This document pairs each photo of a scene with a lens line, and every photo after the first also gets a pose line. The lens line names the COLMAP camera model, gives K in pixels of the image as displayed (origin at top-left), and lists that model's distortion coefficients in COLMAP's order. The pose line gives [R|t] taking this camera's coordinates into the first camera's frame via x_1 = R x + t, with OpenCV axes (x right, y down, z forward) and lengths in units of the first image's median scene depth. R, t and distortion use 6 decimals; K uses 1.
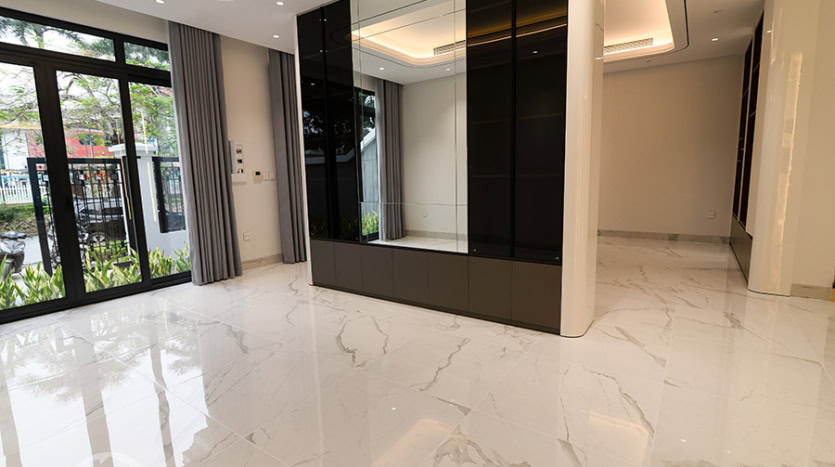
lens RADIAL K [[412.1, 0, 417.1], [0, 412.1, 236.5], [0, 0, 1]] dist [-0.019025, -0.000107]
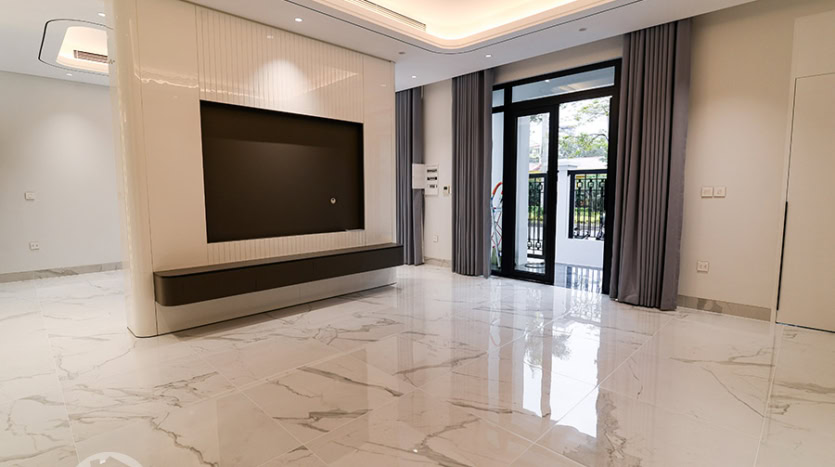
lens RADIAL K [[412.1, 0, 417.0], [0, 412.1, 231.0], [0, 0, 1]] dist [-0.019025, -0.000107]
pose [[-0.190534, 0.116169, -0.974783, 0.834418], [-0.137332, 0.980055, 0.143640, -0.201209], [0.972027, 0.161237, -0.170780, 1.197722]]
